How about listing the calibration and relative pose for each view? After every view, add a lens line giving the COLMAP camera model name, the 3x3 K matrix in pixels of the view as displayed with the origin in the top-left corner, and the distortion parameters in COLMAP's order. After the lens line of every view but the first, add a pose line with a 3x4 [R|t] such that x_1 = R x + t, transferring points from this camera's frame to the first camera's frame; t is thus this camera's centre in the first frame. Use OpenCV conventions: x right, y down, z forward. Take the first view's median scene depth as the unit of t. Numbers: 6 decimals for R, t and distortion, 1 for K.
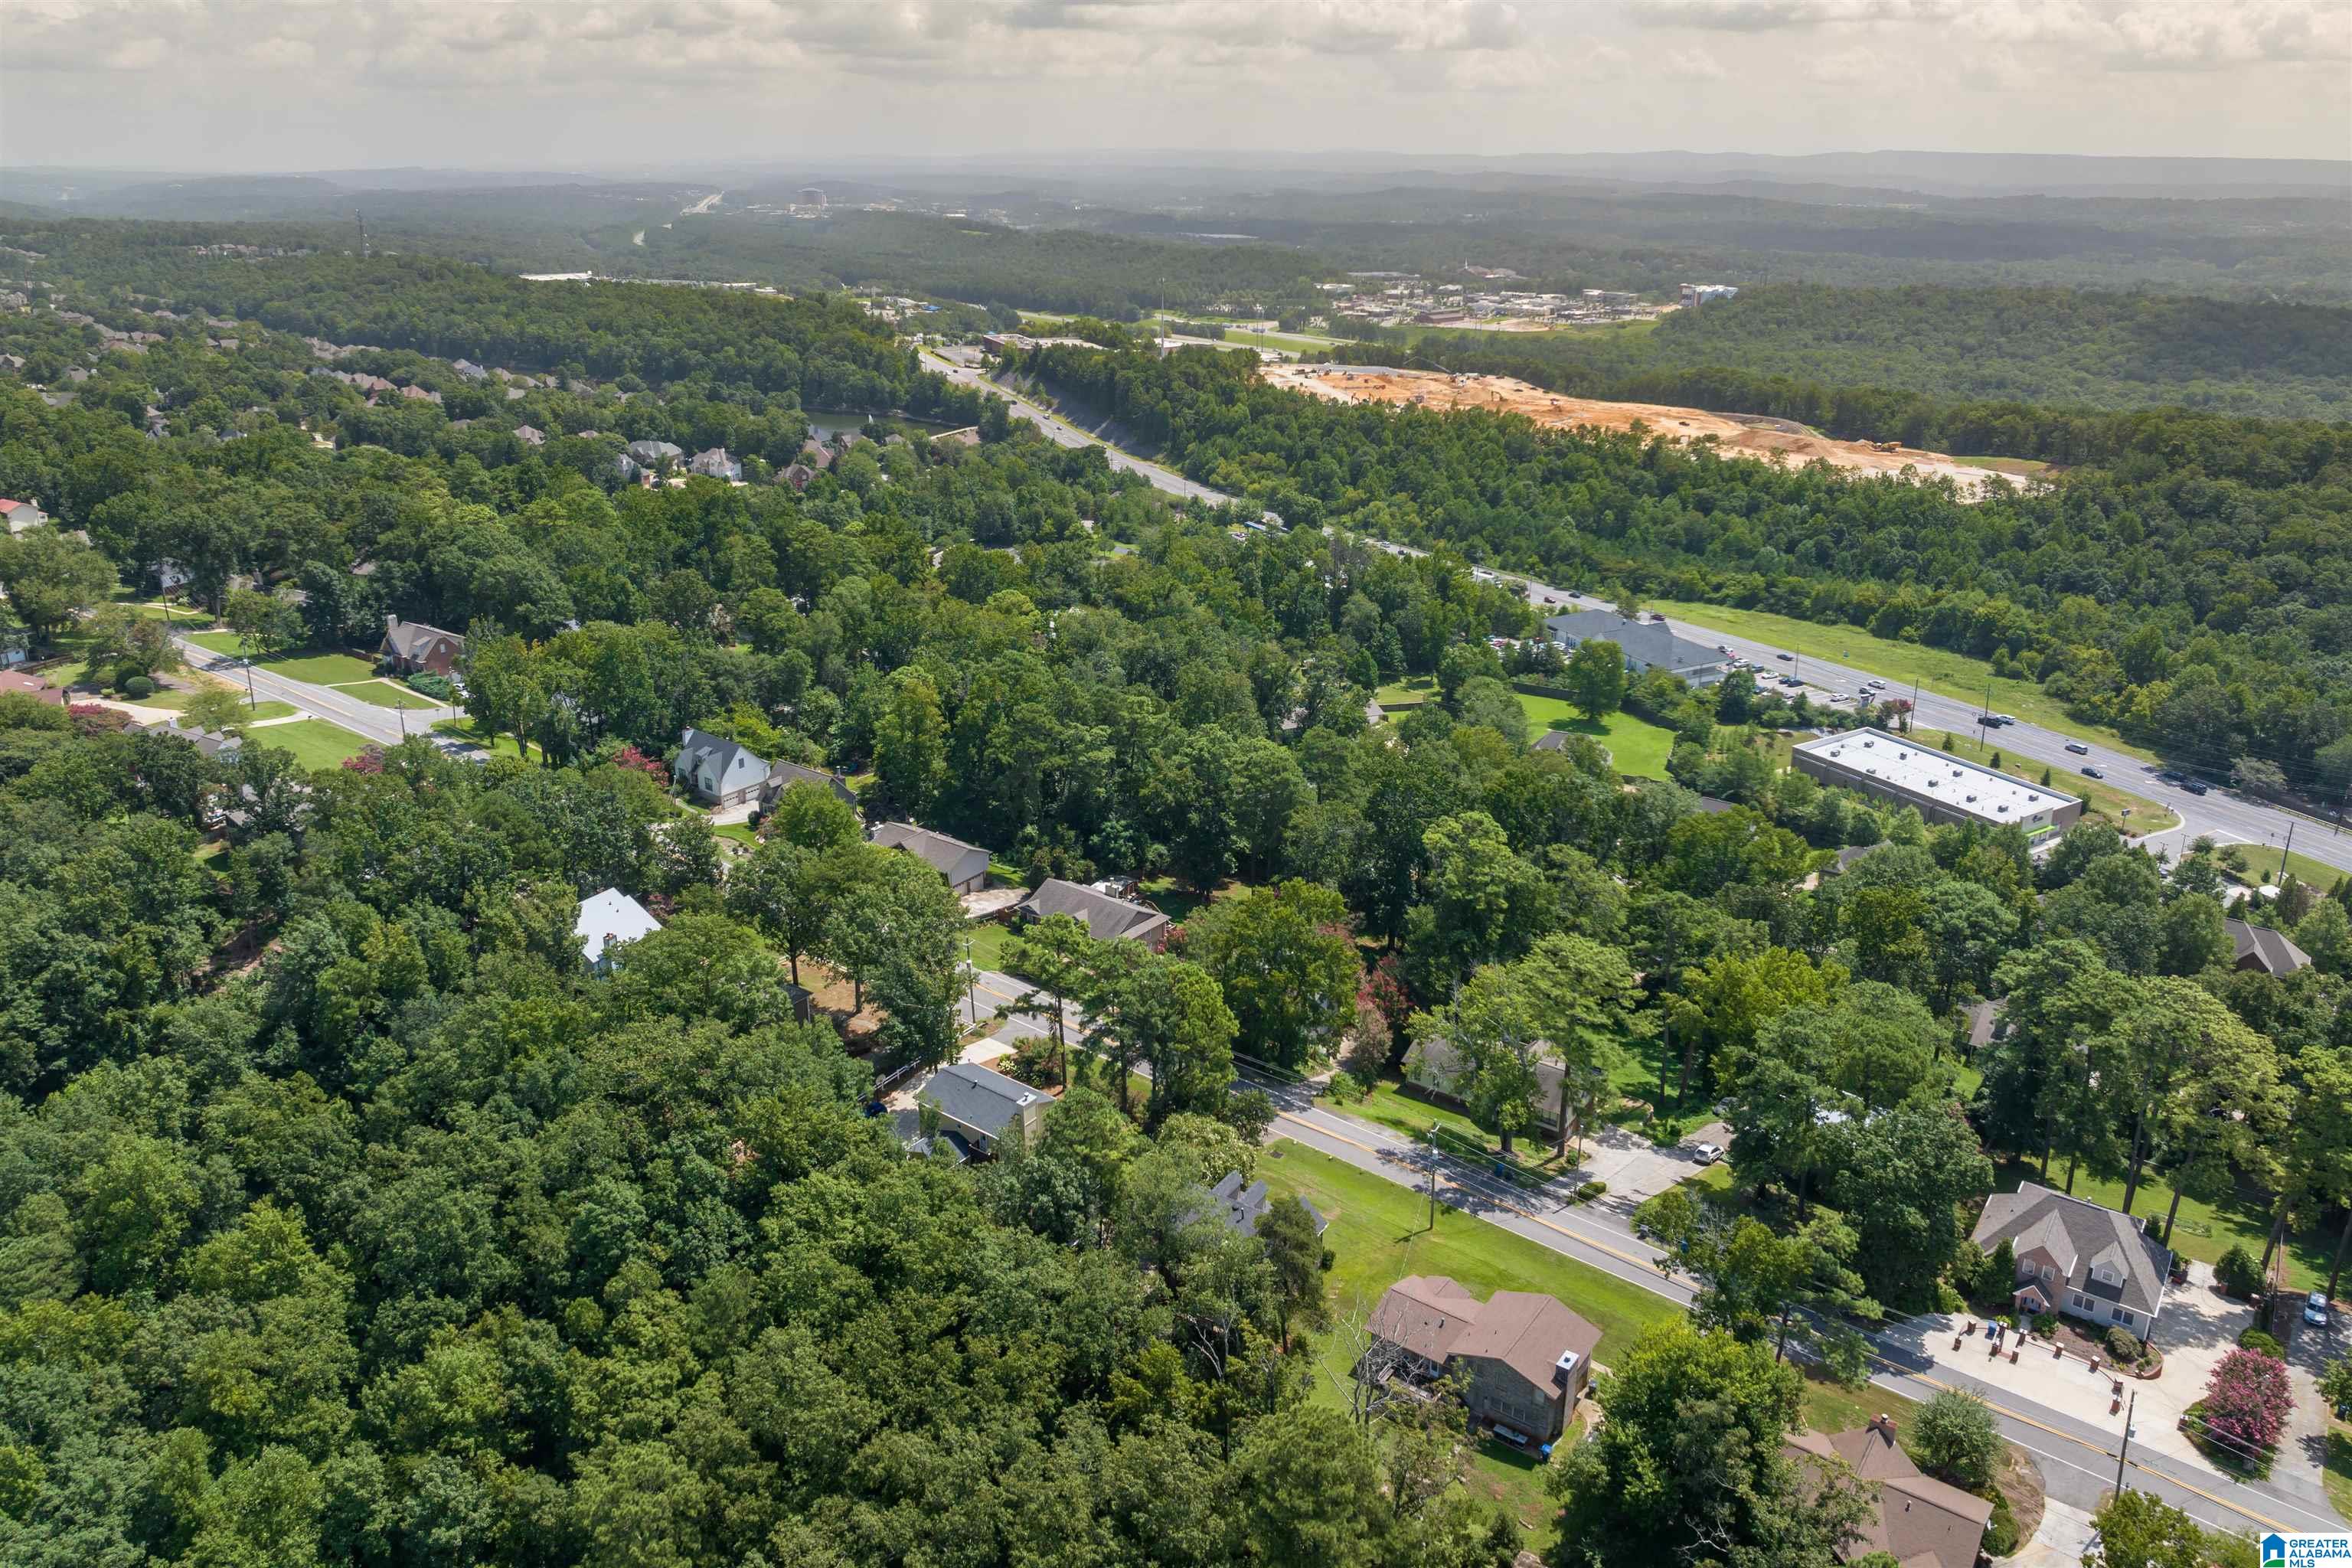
lens RADIAL K [[1661.7, 0, 1165.6], [0, 1661.7, 715.0], [0, 0, 1]] dist [-0.032905, -0.001708]
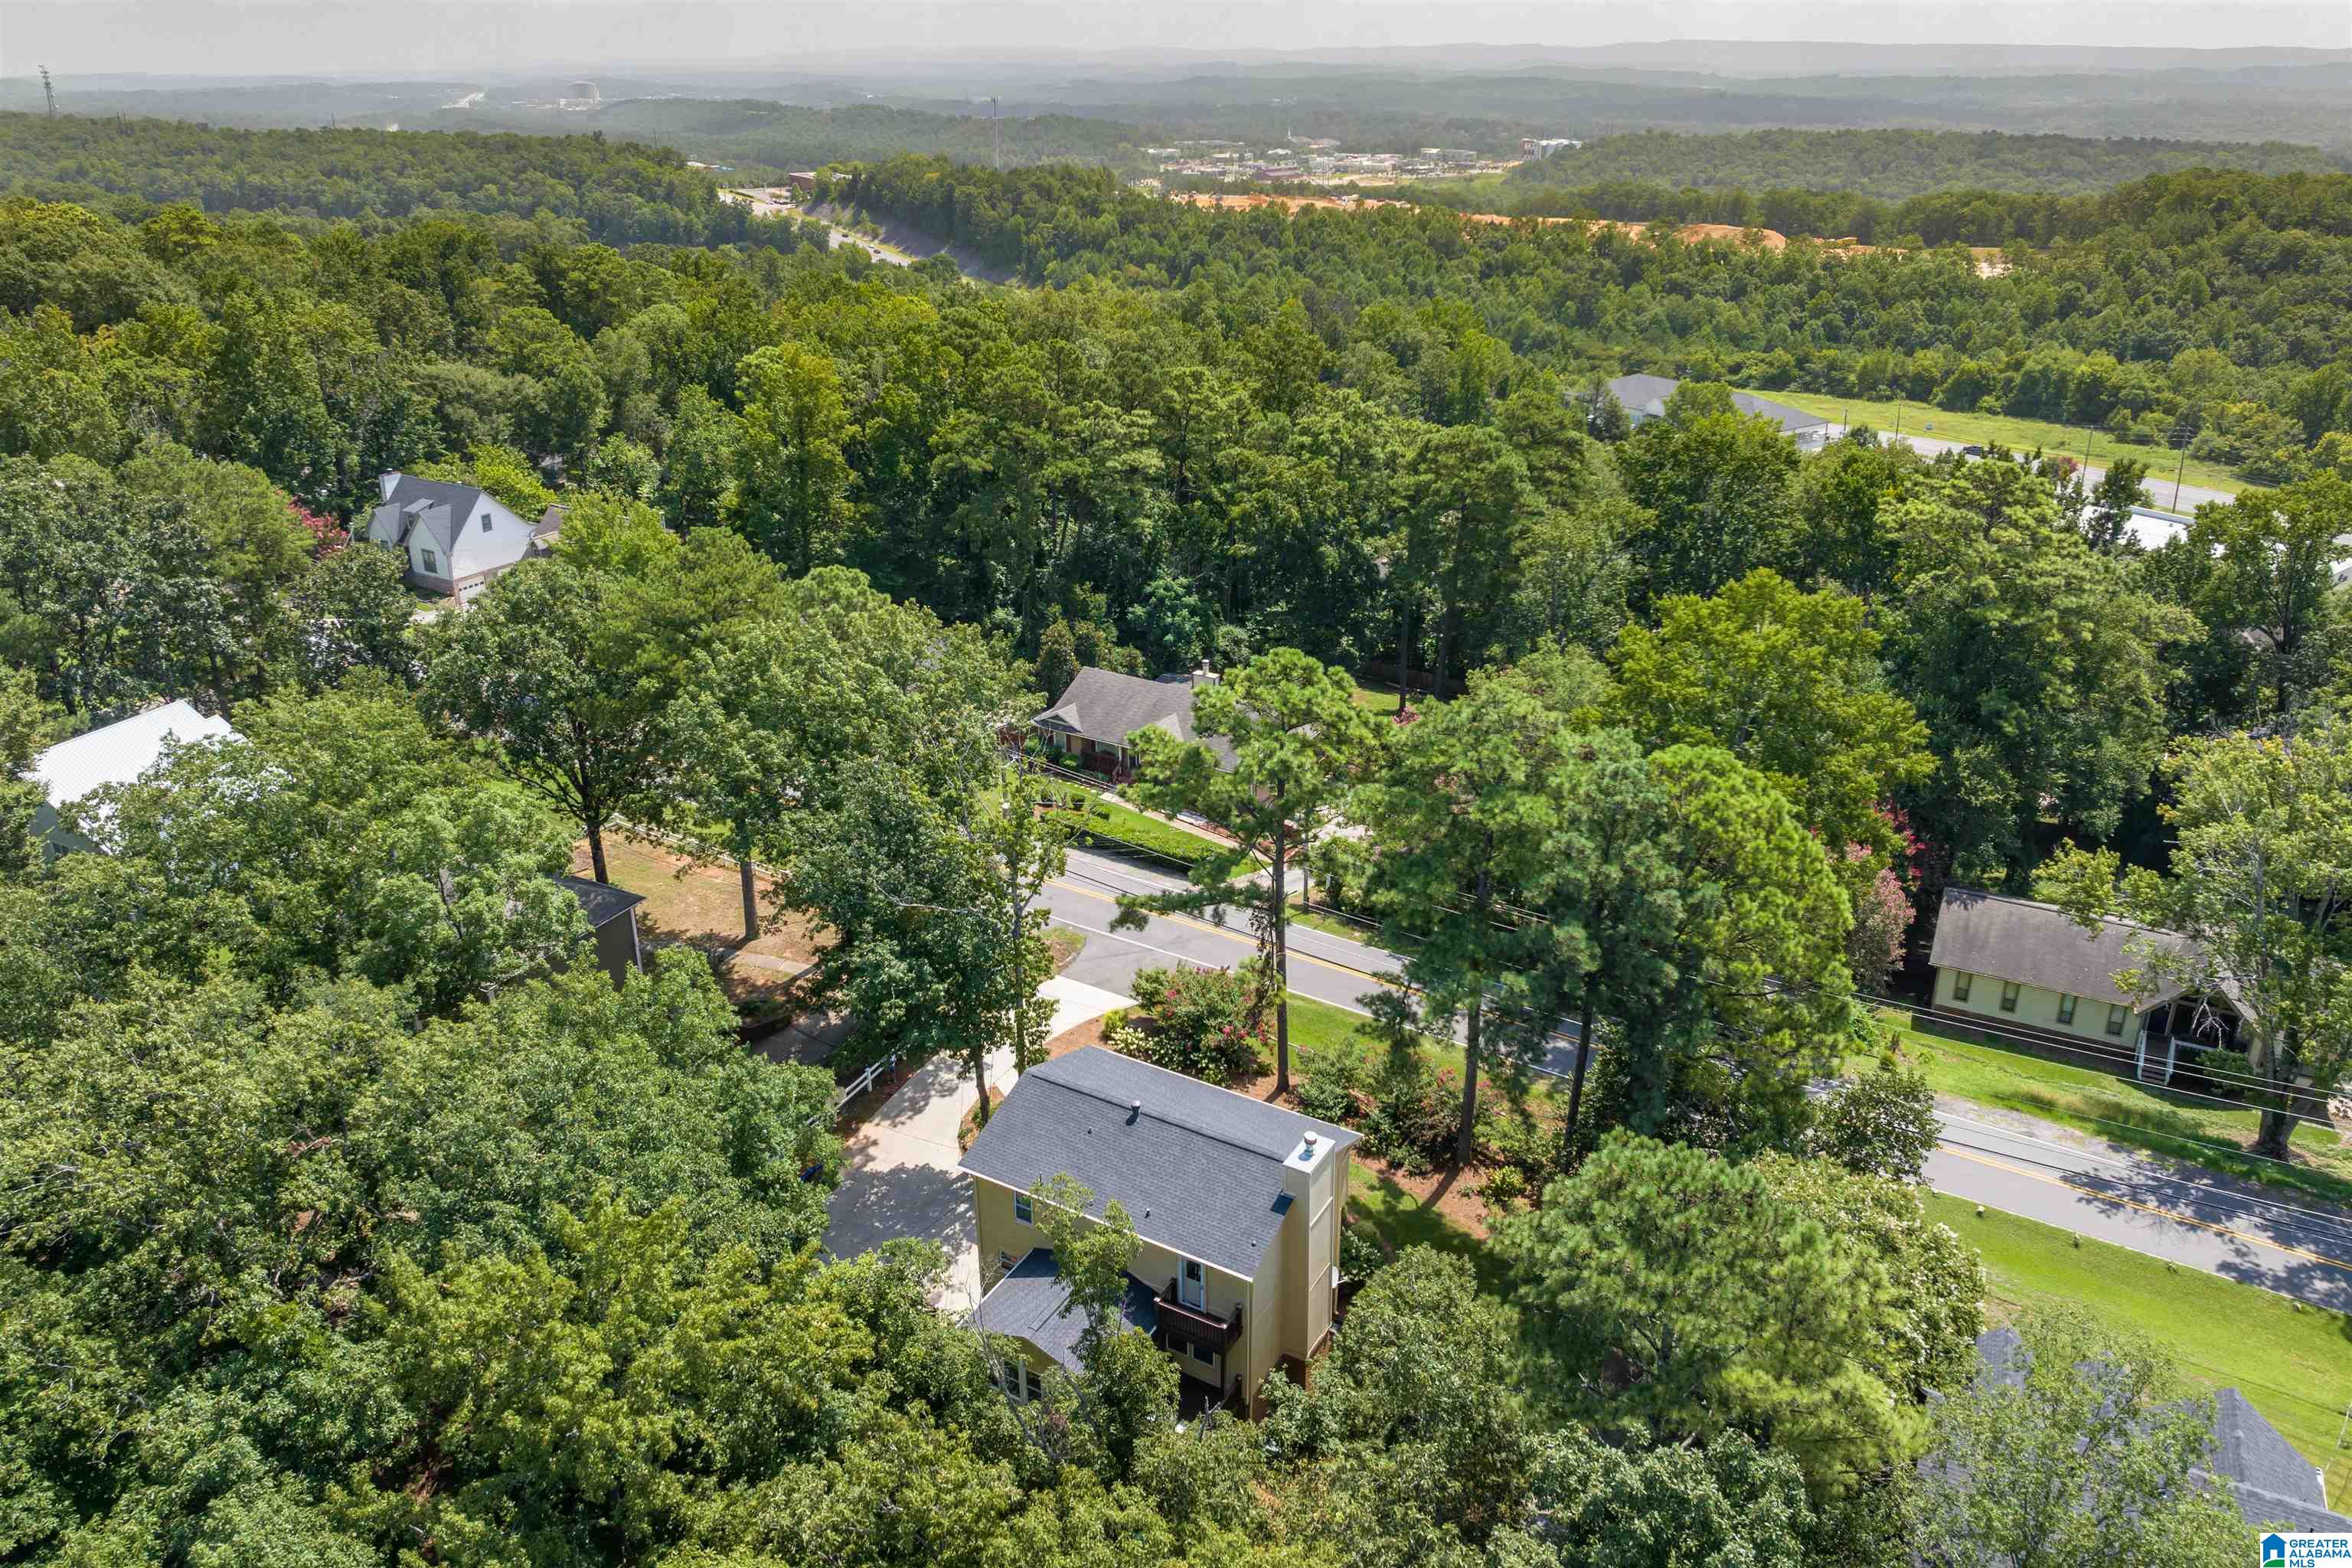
lens RADIAL K [[1637.0, 0, 1163.3], [0, 1637.0, 719.2], [0, 0, 1]] dist [-0.049181, 0.008329]
pose [[0.992467, -0.049420, 0.112105, -0.070092], [0.043500, 0.997557, 0.054659, 0.058660], [-0.114532, -0.049371, 0.992192, 0.321194]]
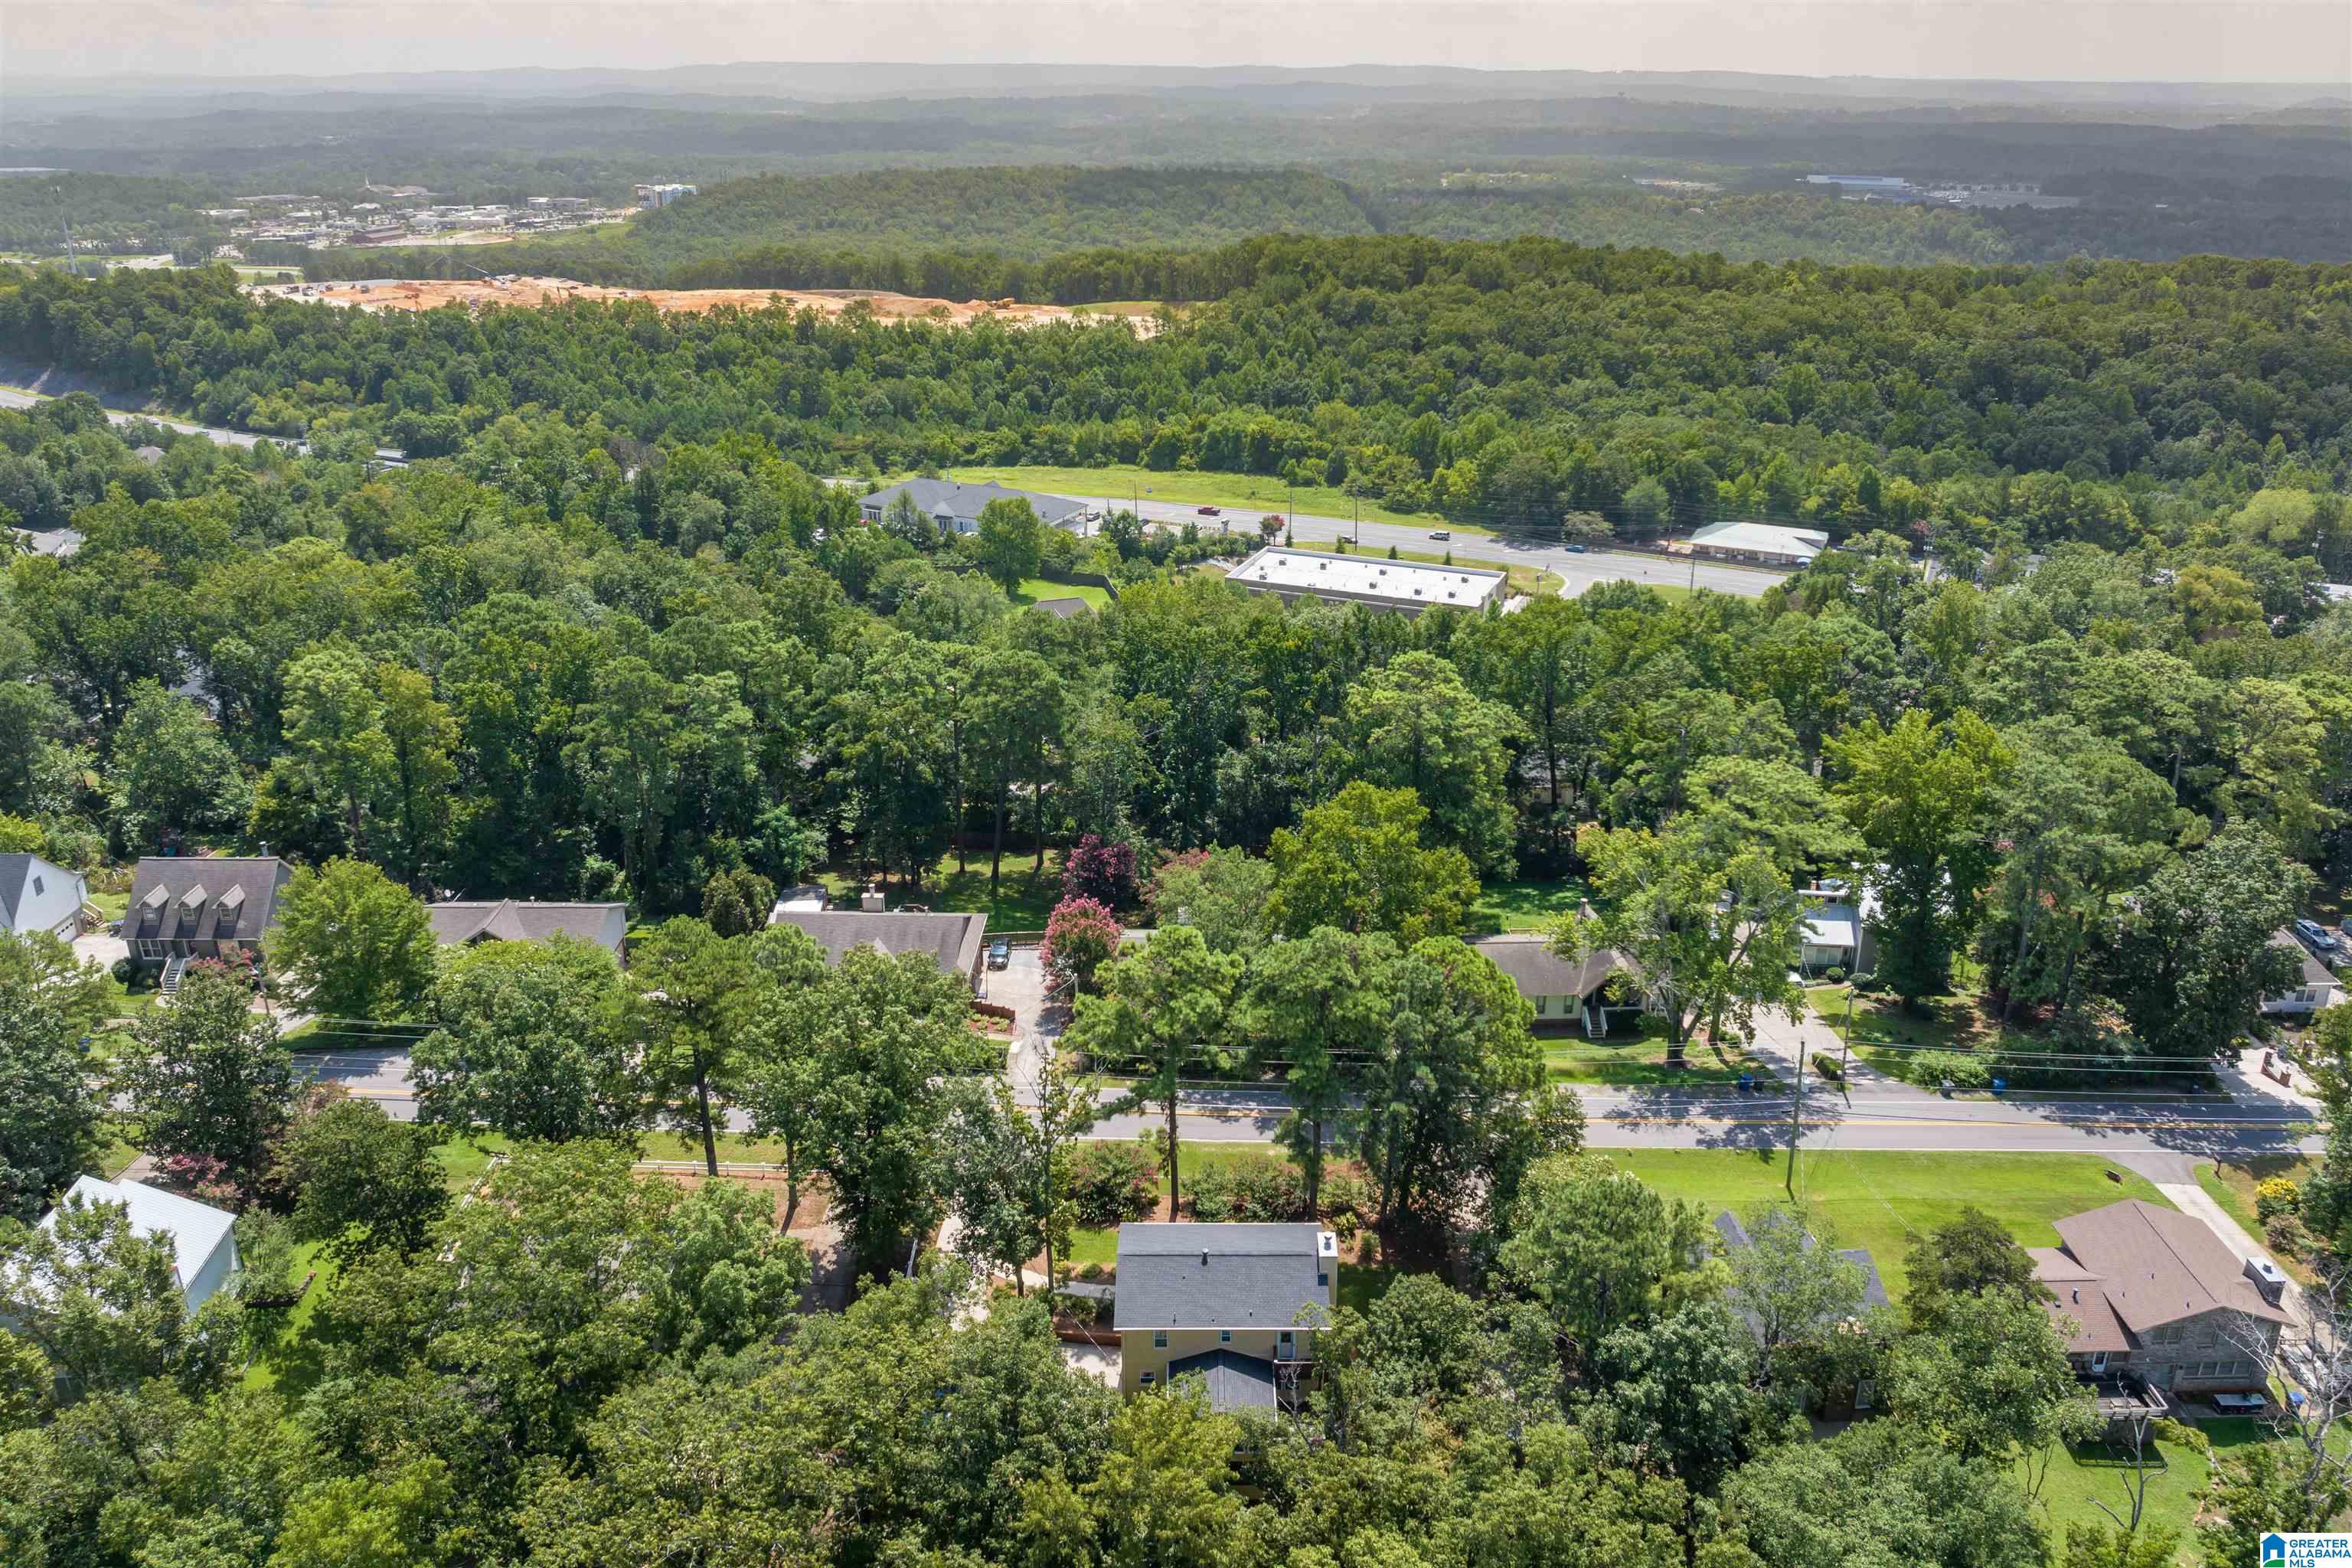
lens RADIAL K [[1661.7, 0, 1165.6], [0, 1661.7, 715.0], [0, 0, 1]] dist [-0.032905, -0.001708]
pose [[0.795872, -0.217044, 0.565225, -0.194932], [0.194487, 0.975710, 0.100819, -0.006074], [-0.573378, 0.029690, 0.818753, 0.267627]]
